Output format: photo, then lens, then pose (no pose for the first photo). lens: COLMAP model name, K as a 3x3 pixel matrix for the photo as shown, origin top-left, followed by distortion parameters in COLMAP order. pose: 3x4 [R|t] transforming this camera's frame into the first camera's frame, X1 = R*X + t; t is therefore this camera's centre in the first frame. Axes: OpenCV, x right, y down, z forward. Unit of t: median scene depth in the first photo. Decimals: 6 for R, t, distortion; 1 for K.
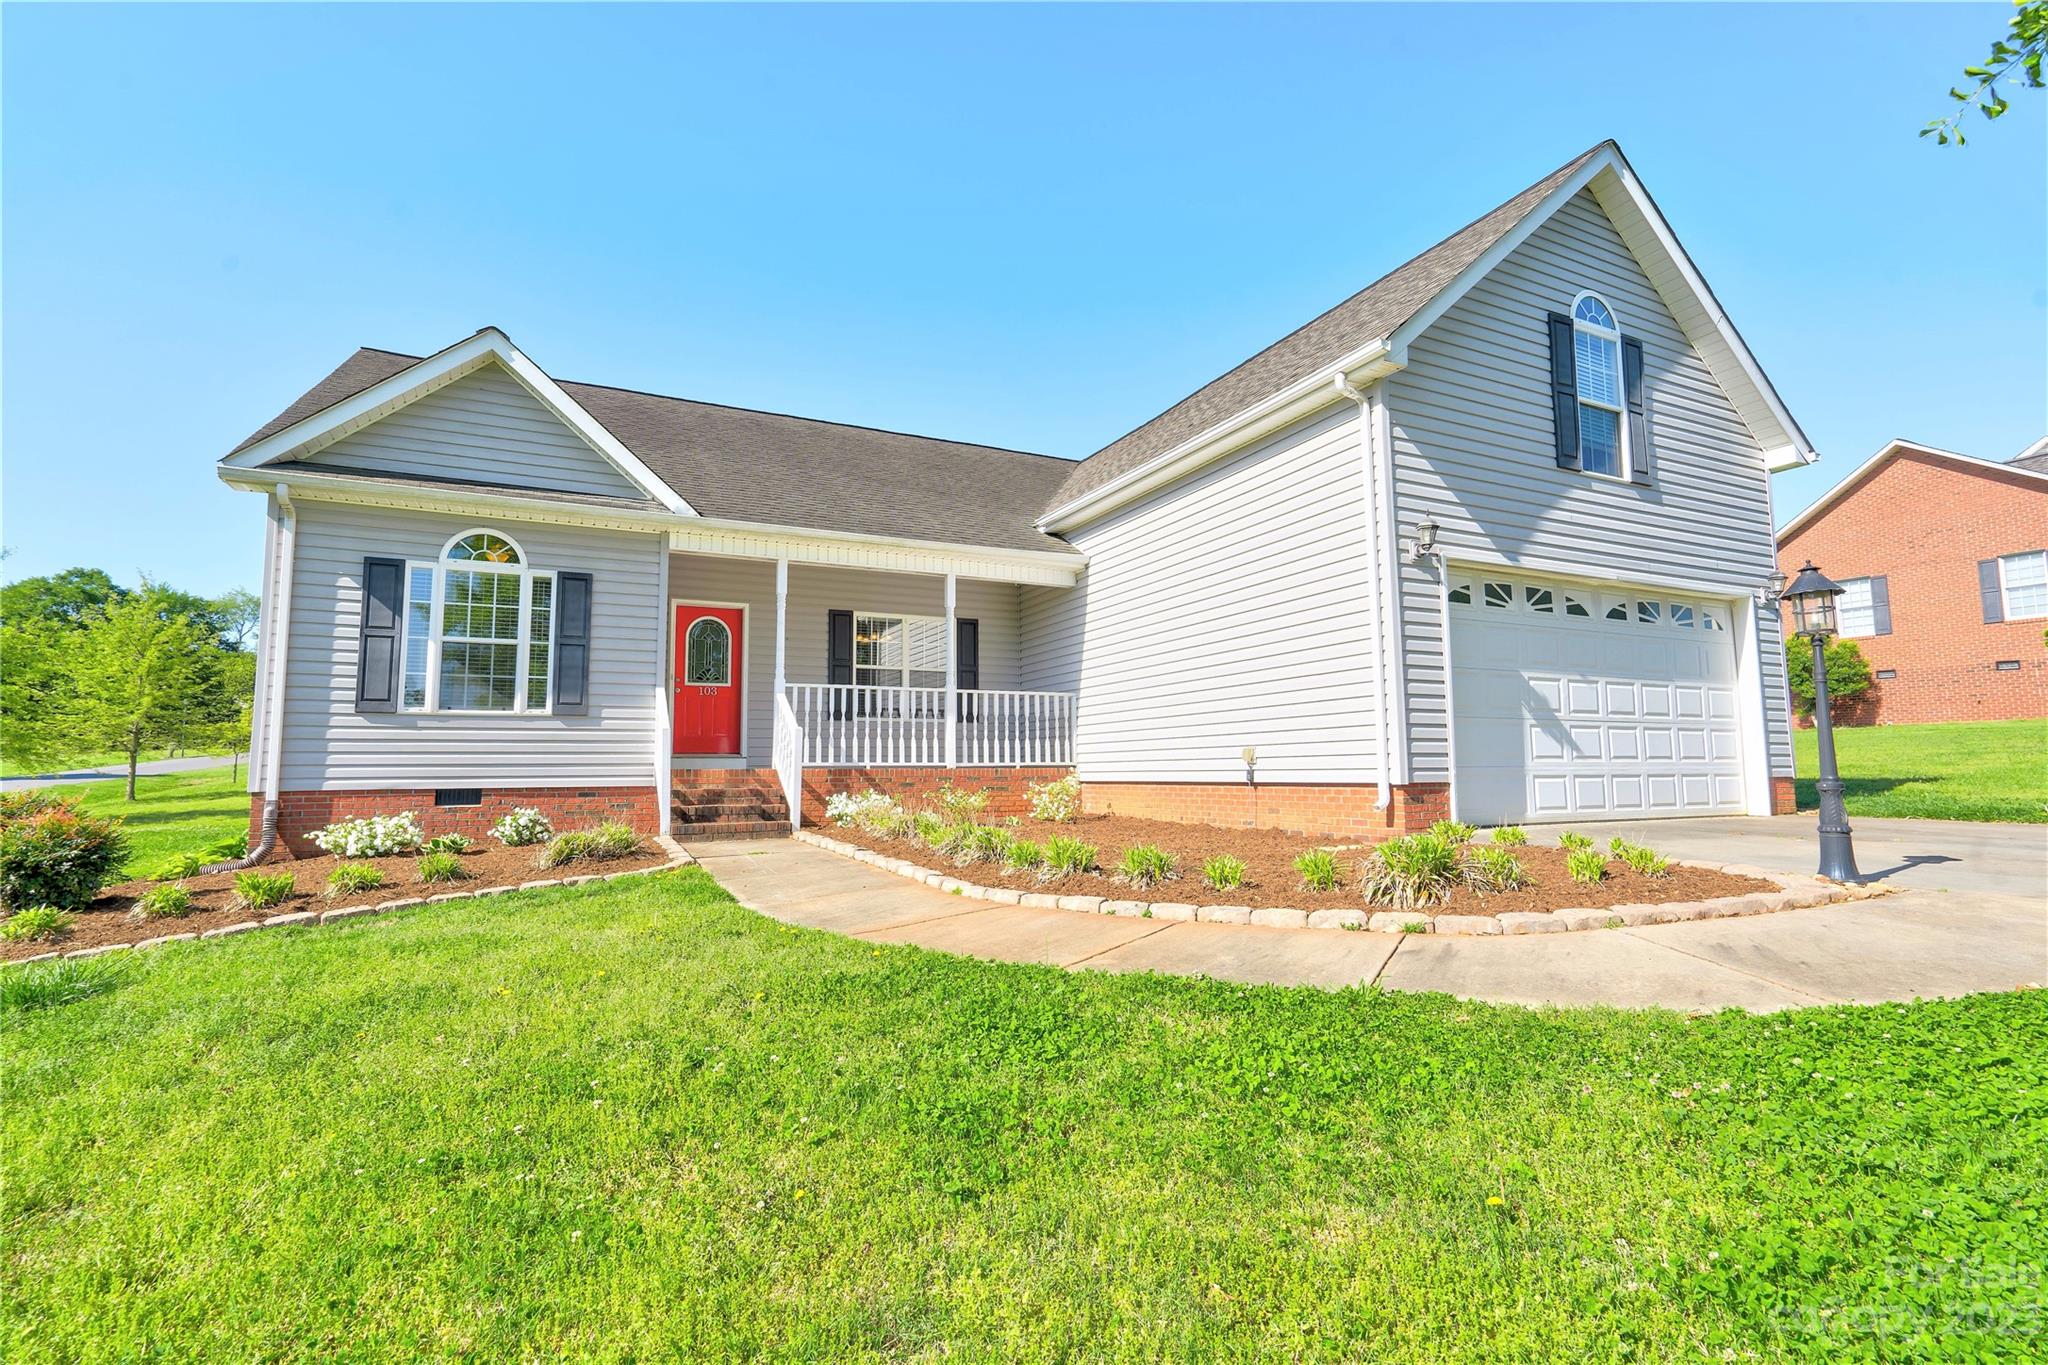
lens RADIAL K [[947.0, 0, 1013.4], [0, 947.0, 680.9], [0, 0, 1]] dist [-0.009312, 0.015542]
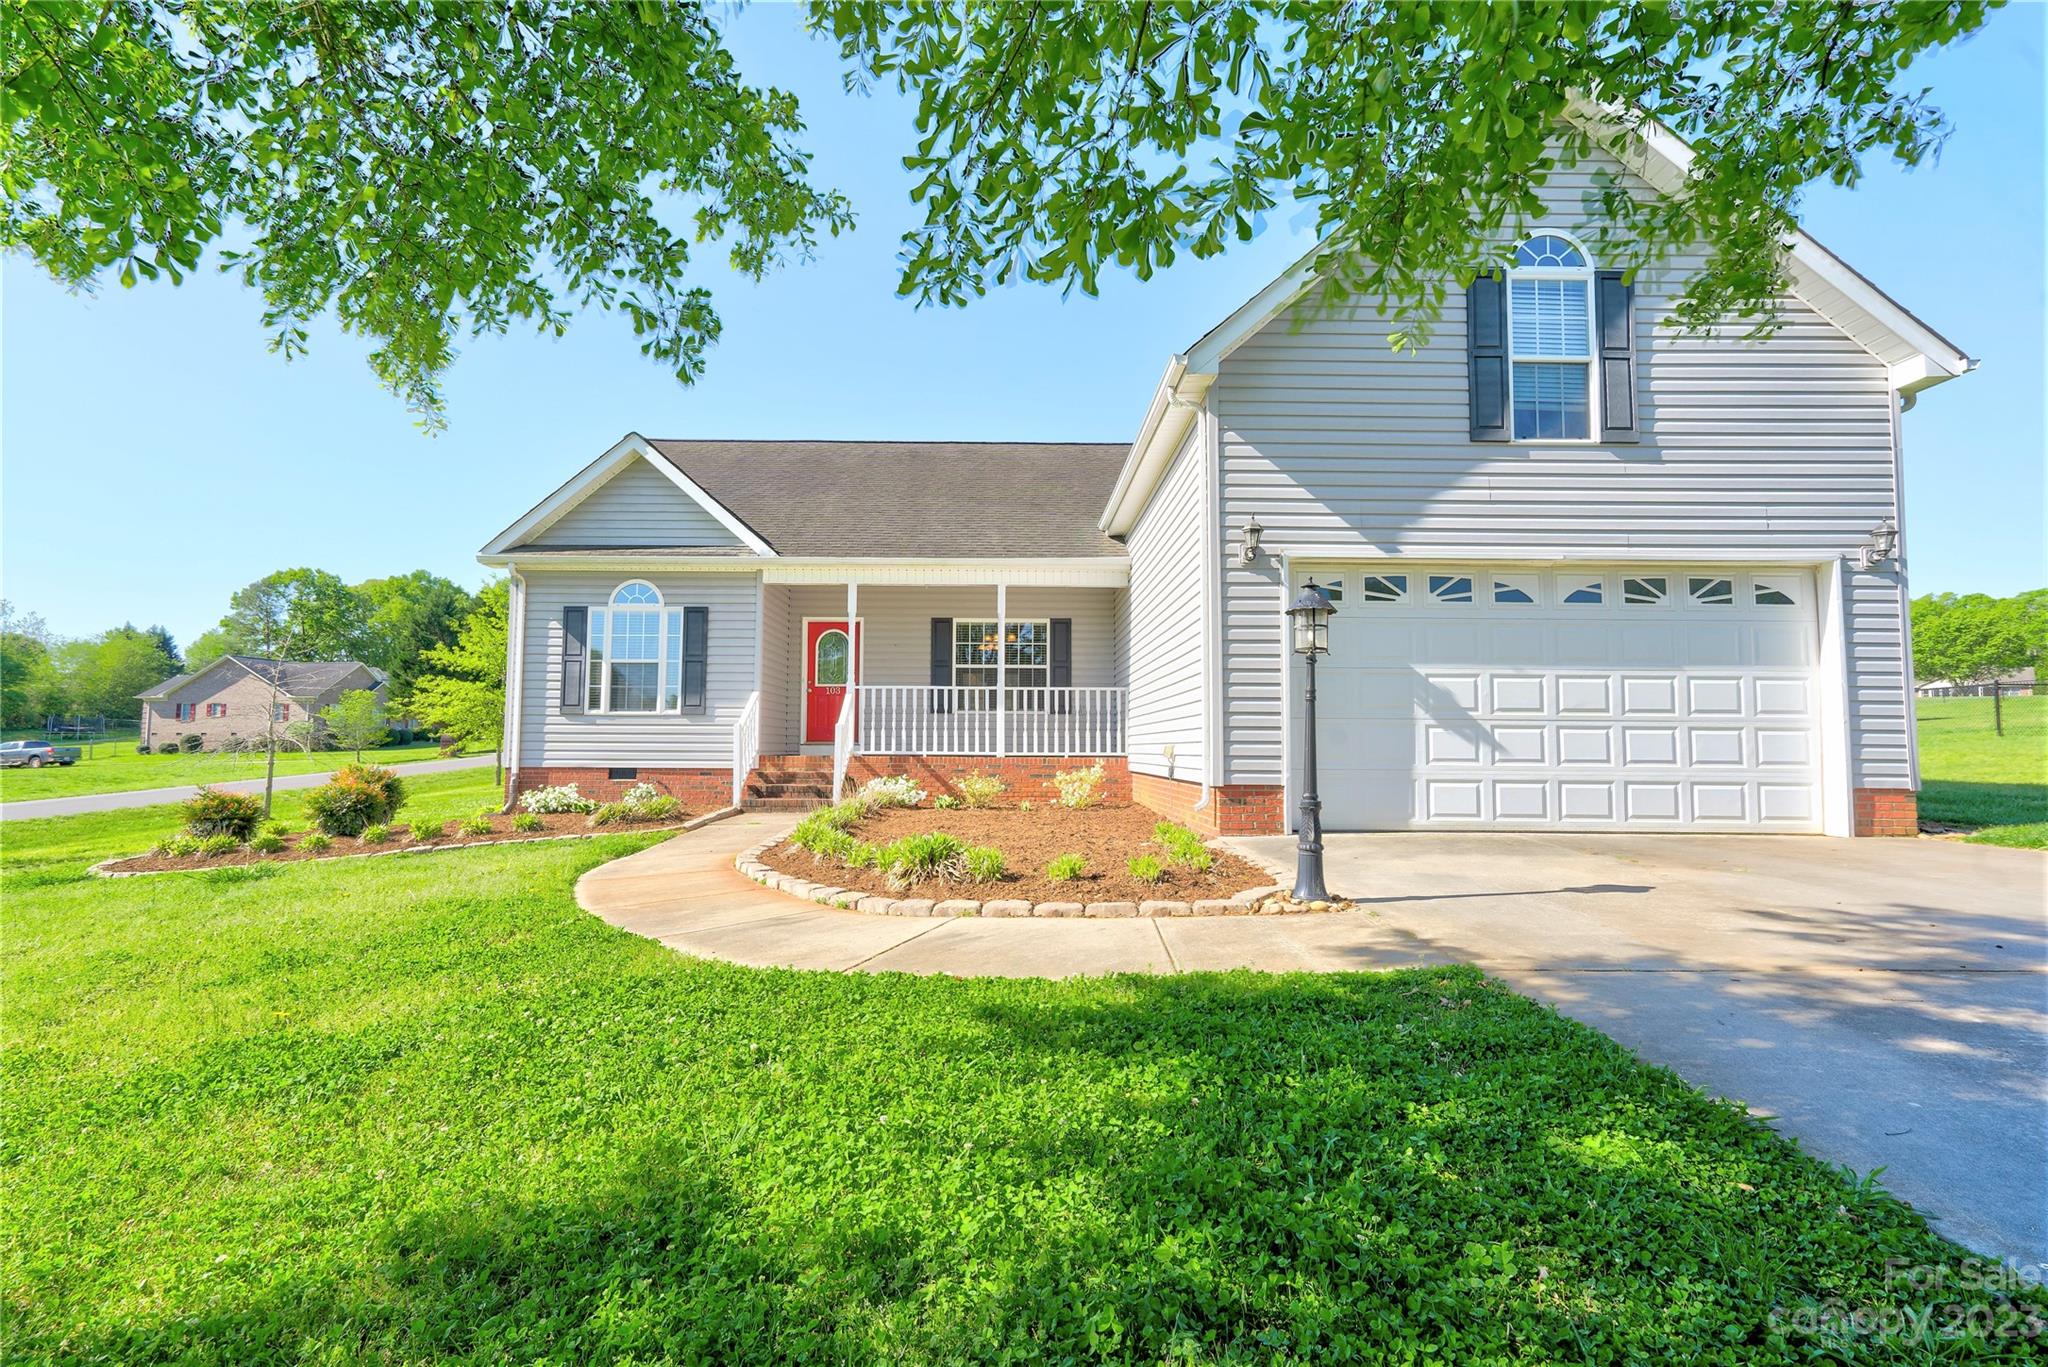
lens RADIAL K [[947.0, 0, 1013.4], [0, 947.0, 681.9], [0, 0, 1]] dist [-0.009312, 0.015542]
pose [[0.903542, -0.016966, -0.428164, 0.520430], [0.028422, 0.999388, 0.020377, -0.024263], [0.427557, -0.030581, 0.903471, -0.014701]]
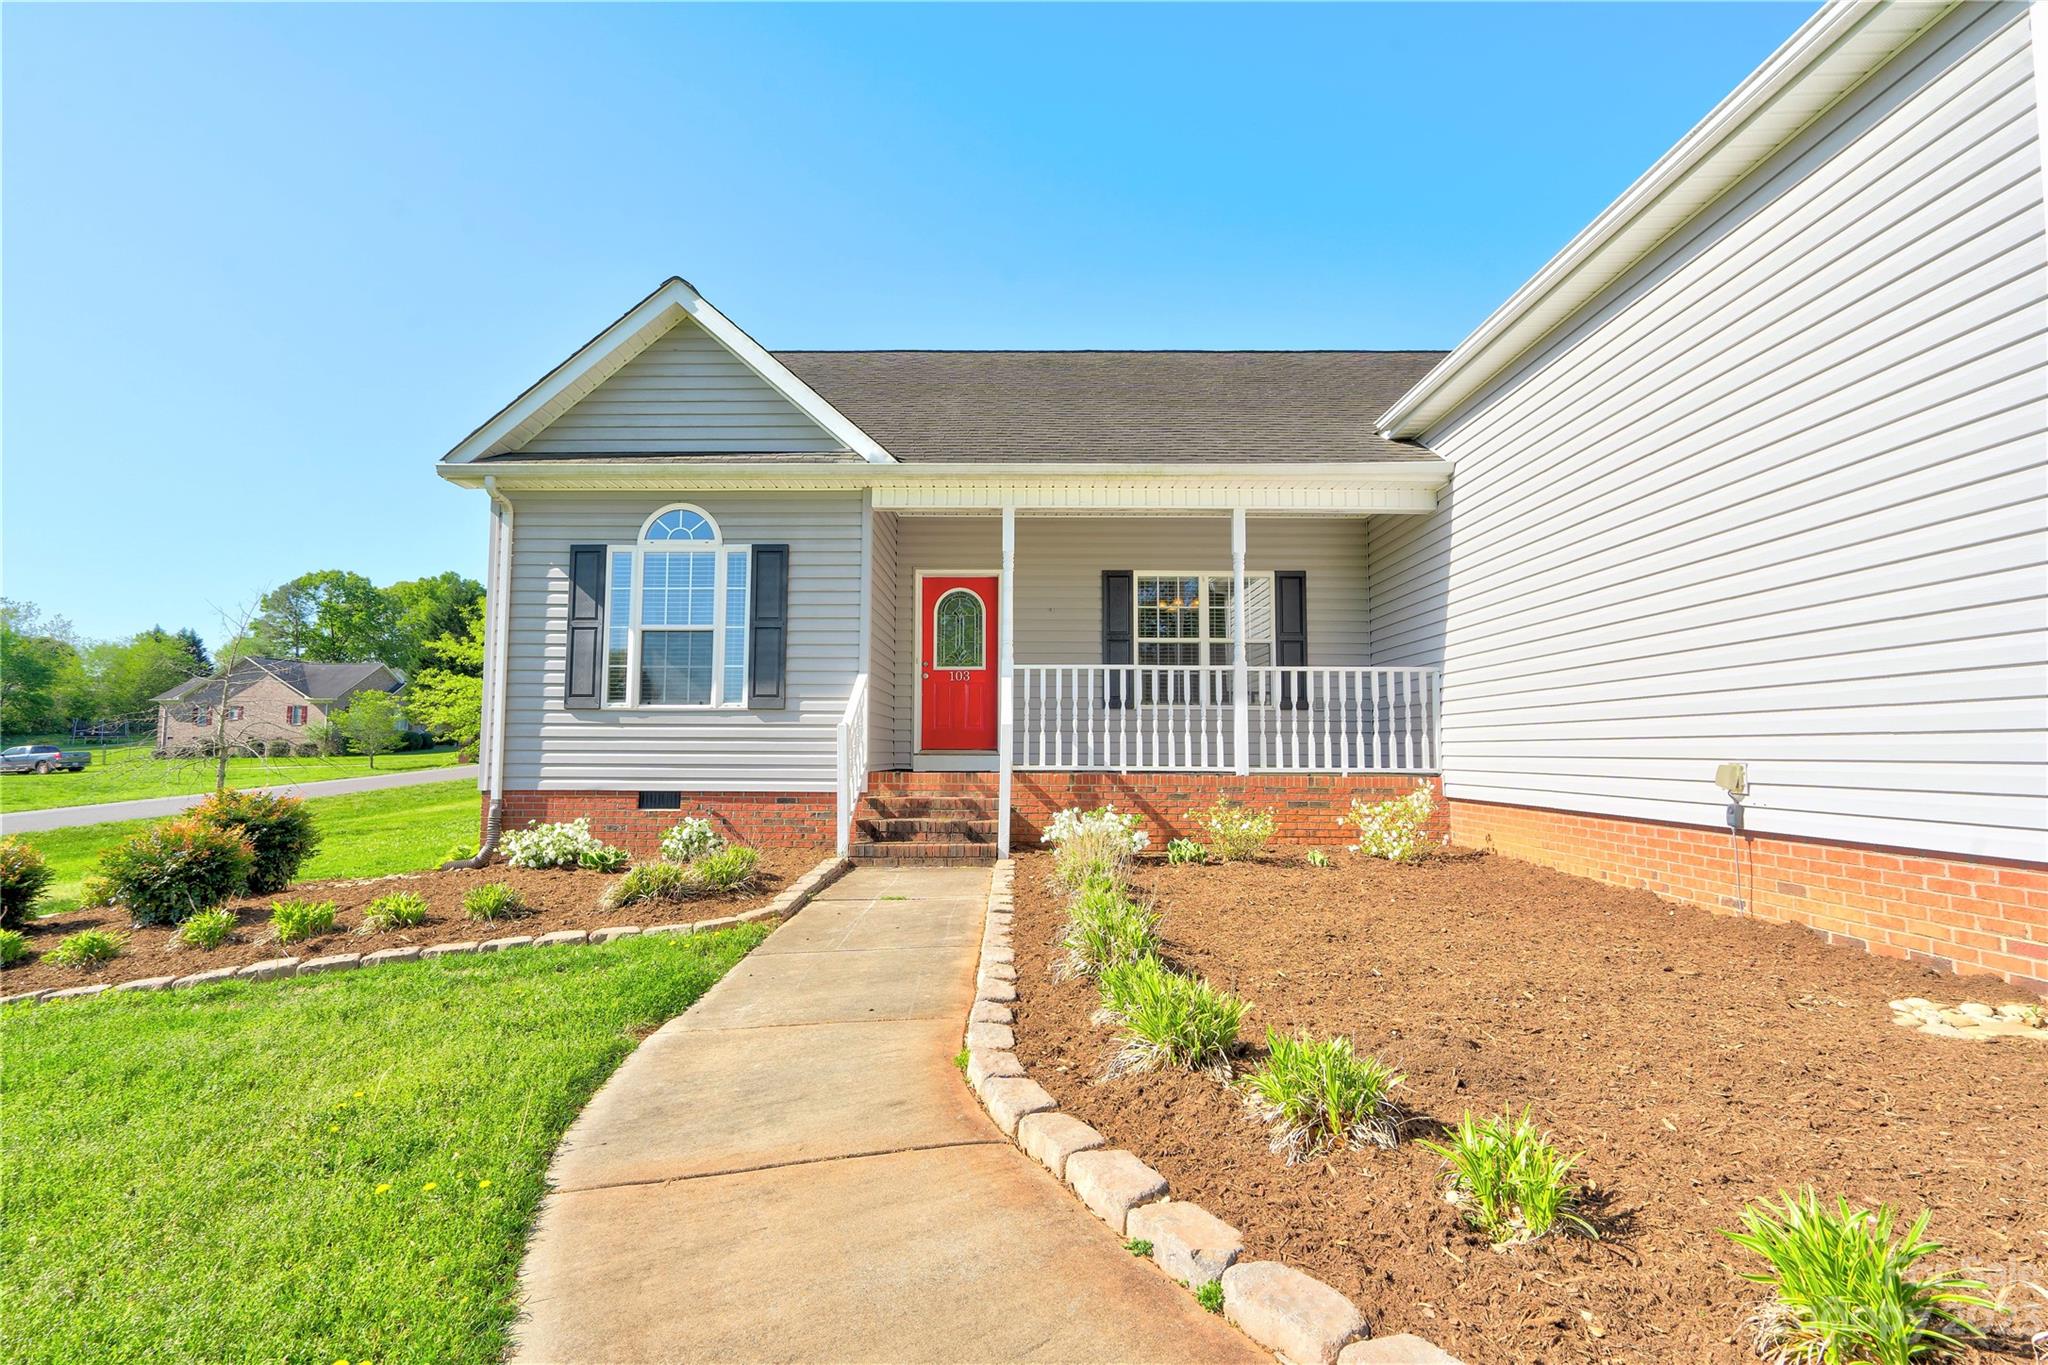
lens RADIAL K [[934.5, 0, 1010.5], [0, 934.5, 684.6], [0, 0, 1]] dist [-0.021033, 0.030180]
pose [[0.892885, -0.019135, -0.449878, 0.118808], [0.030508, 0.999372, 0.018043, 0.005133], [0.449250, -0.029835, 0.892908, 0.339280]]
